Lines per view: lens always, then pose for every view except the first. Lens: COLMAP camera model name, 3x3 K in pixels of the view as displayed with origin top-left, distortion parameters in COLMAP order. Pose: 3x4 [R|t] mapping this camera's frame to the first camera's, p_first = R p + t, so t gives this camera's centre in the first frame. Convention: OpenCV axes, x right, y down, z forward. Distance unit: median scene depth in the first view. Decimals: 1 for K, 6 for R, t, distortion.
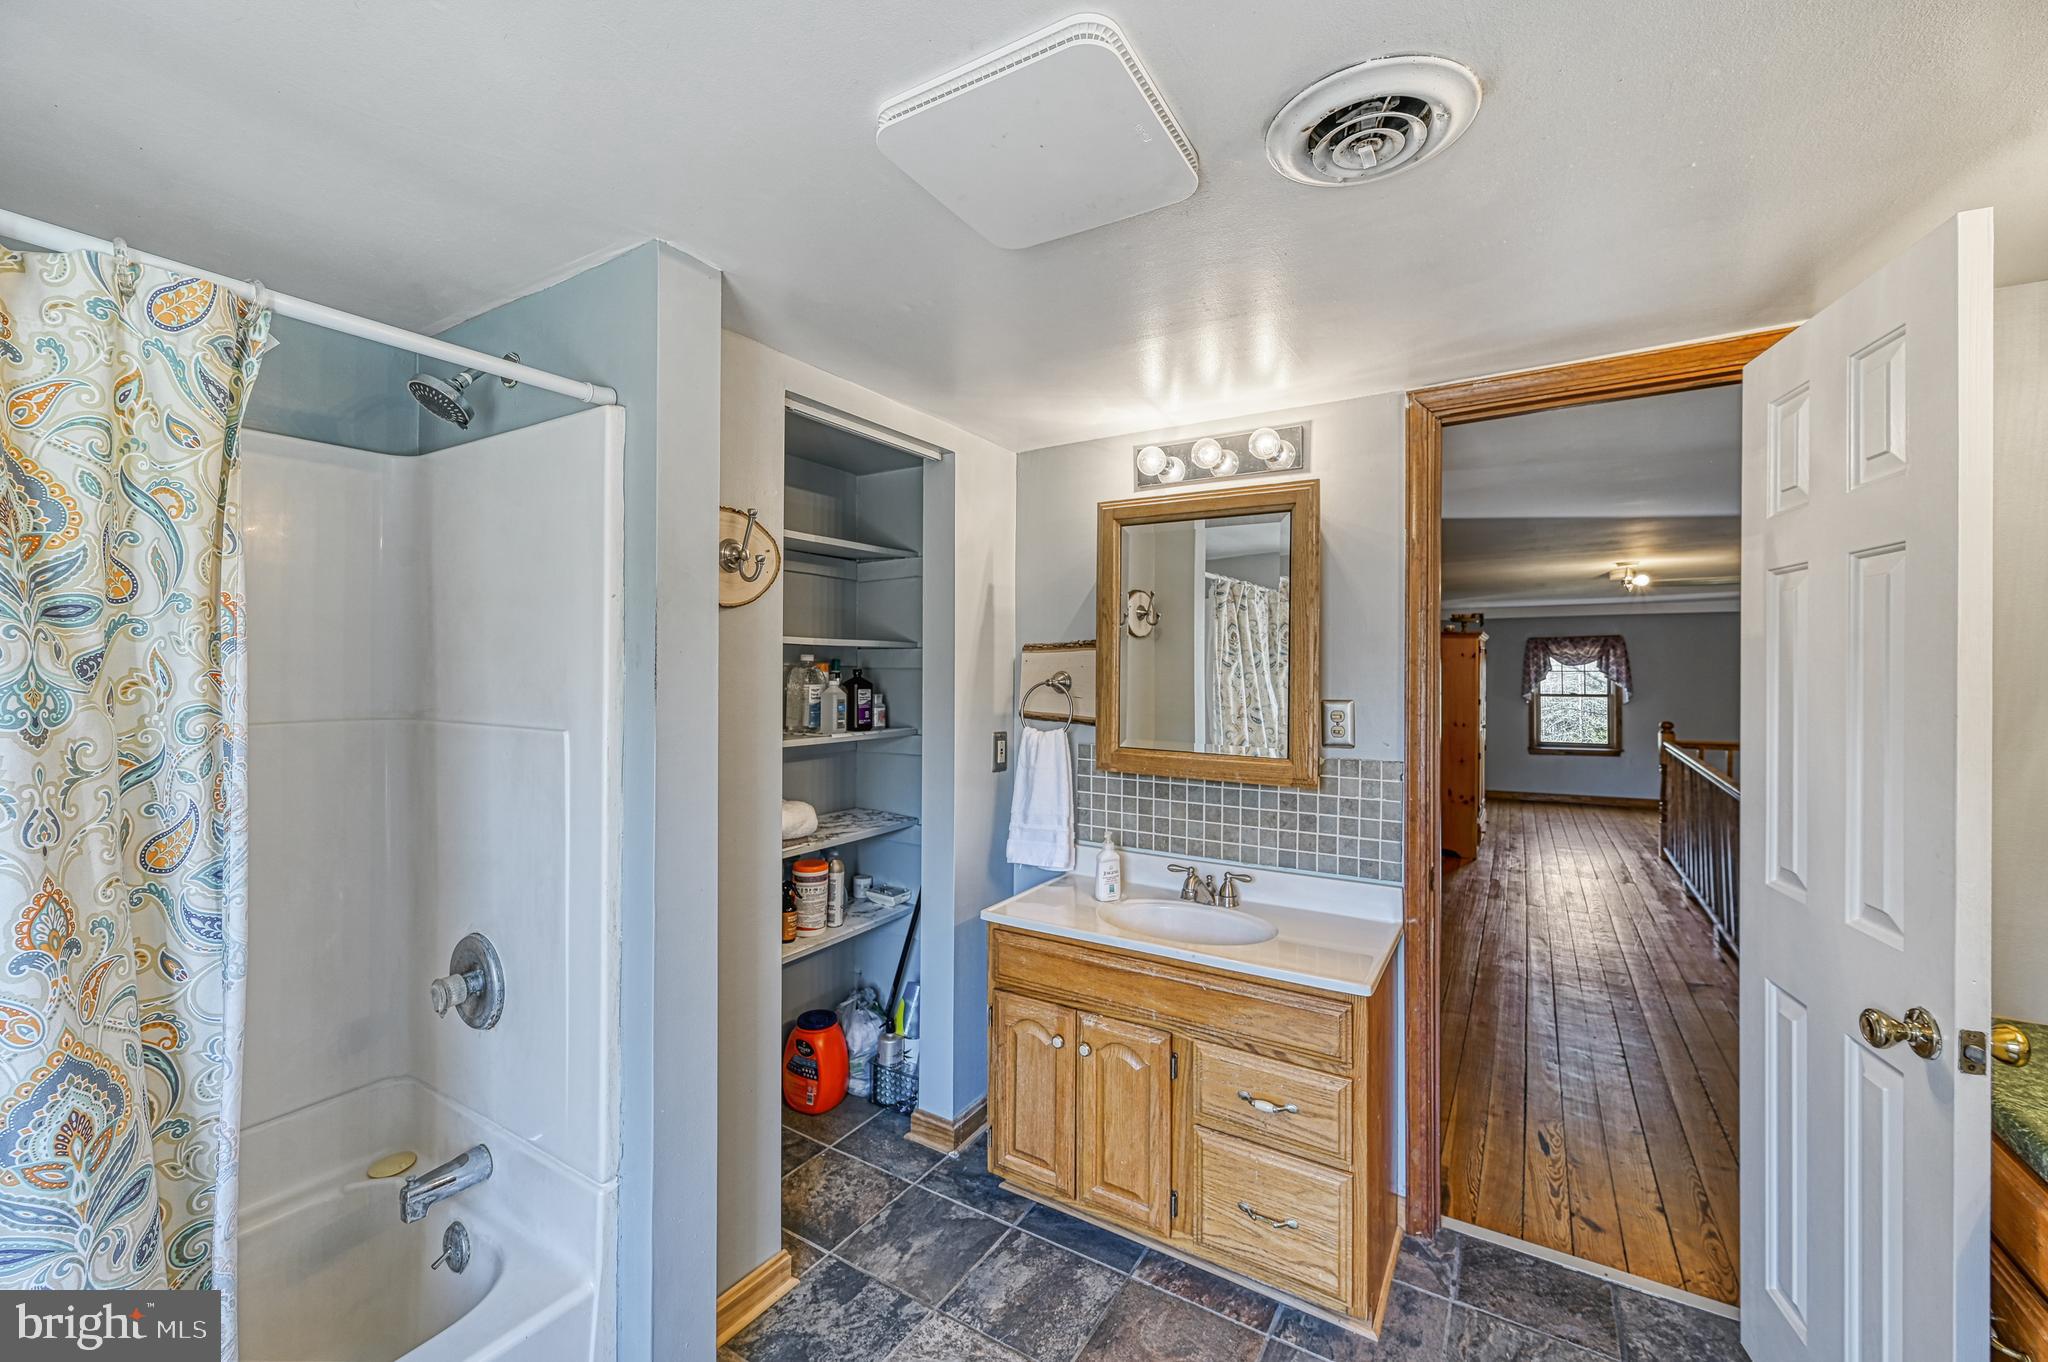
lens RADIAL K [[814.8, 0, 1031.7], [0, 814.8, 668.4], [0, 0, 1]] dist [0.002310, -0.000213]
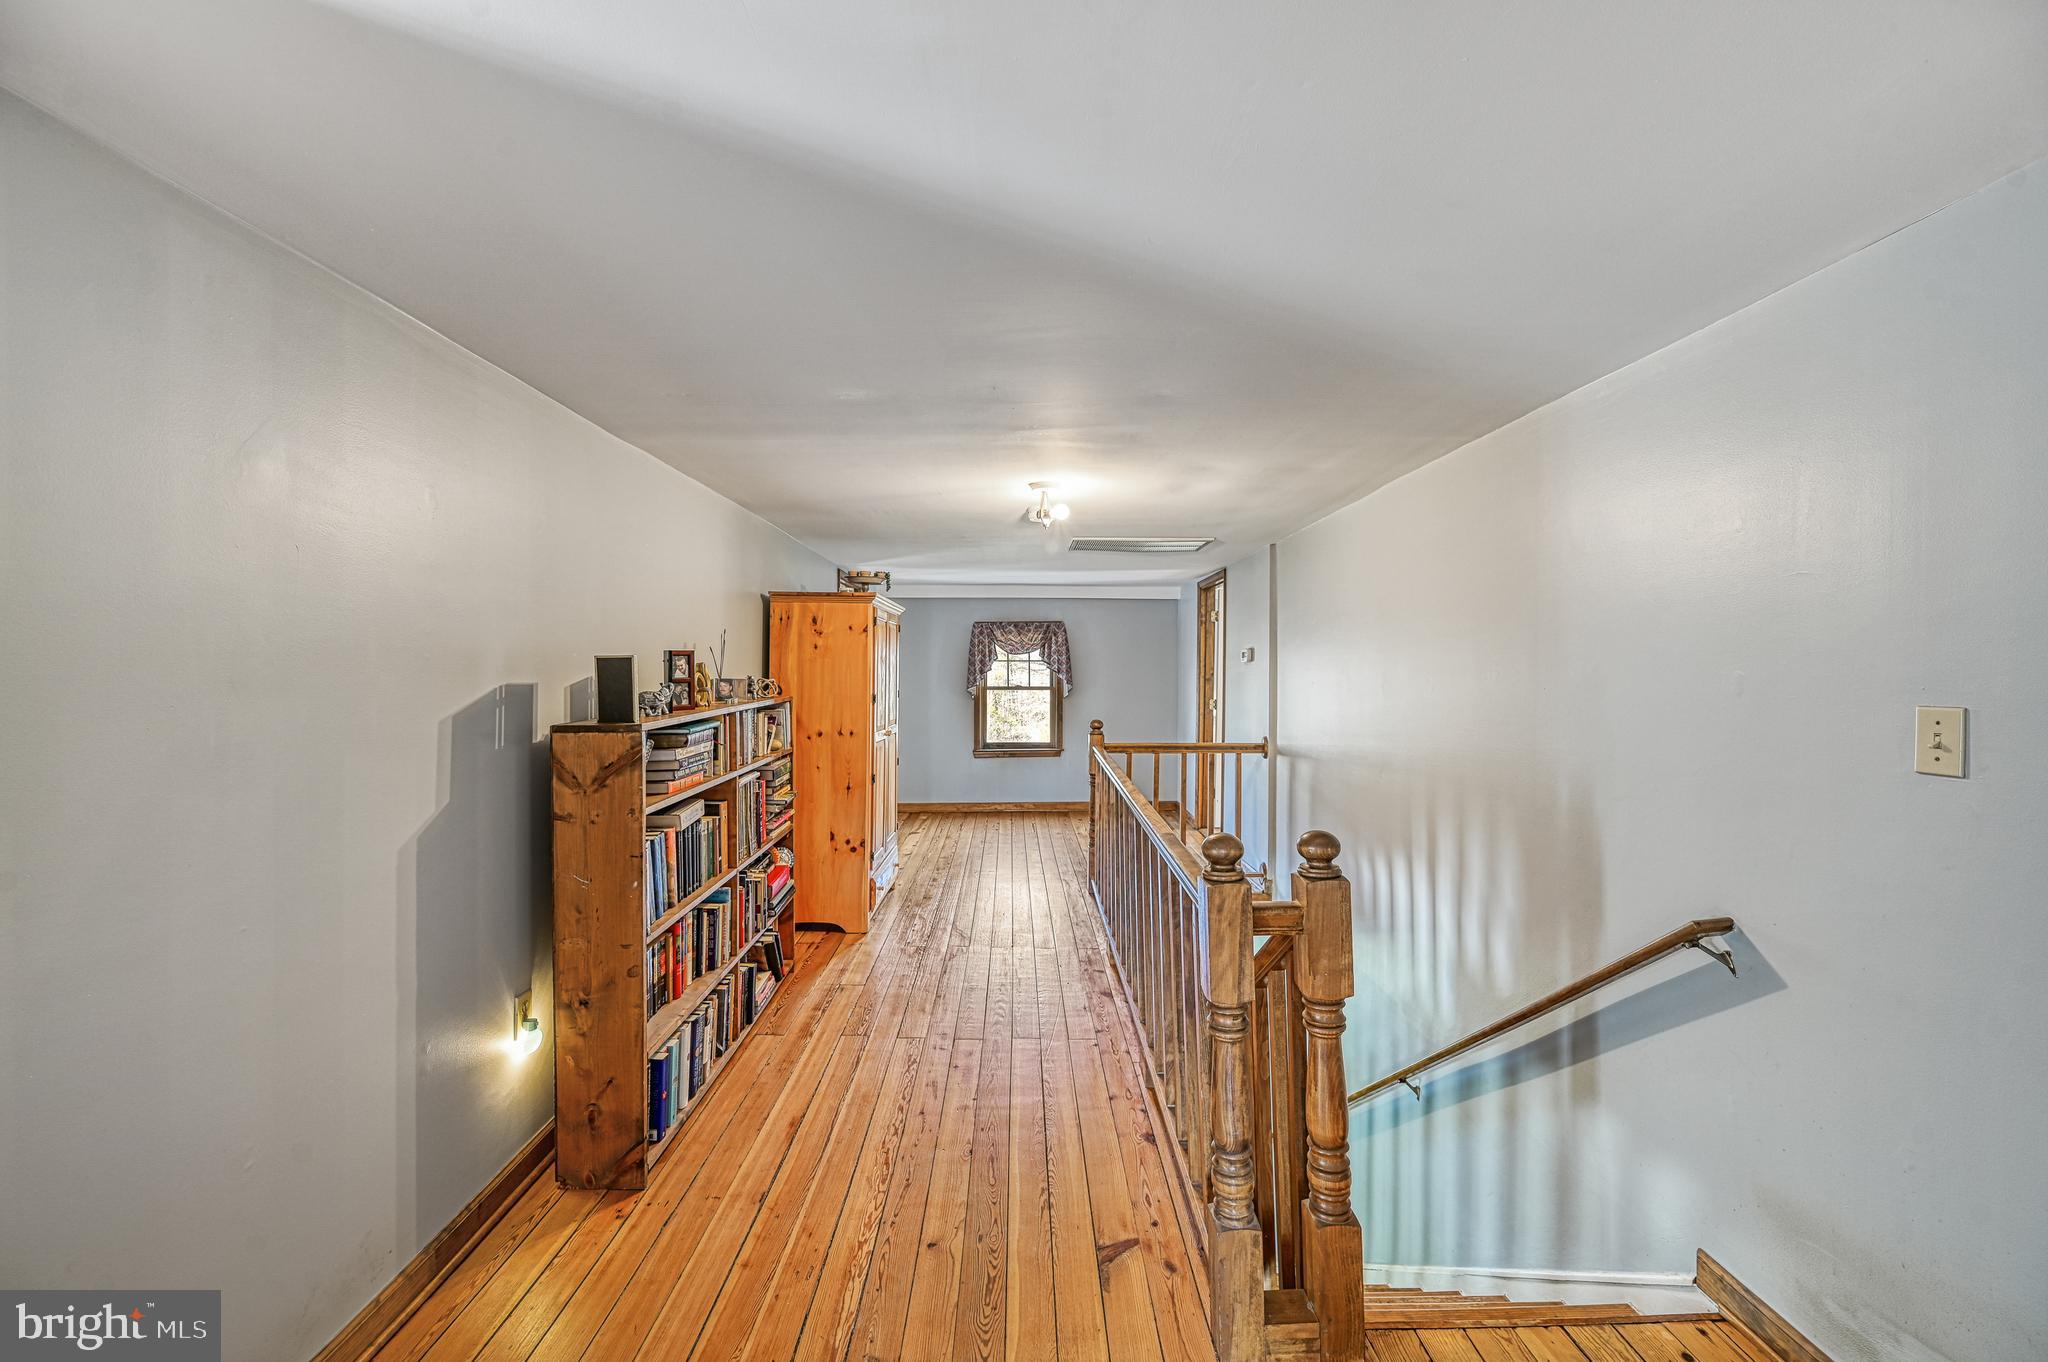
lens RADIAL K [[814.8, 0, 1023.6], [0, 814.8, 676.5], [0, 0, 1]] dist [0.002310, -0.000213]
pose [[0.849998, -0.001166, 0.526785, 0.208528], [-0.006072, 0.999909, 0.012010, 0.009782], [-0.526752, -0.013408, 0.849914, 0.252195]]
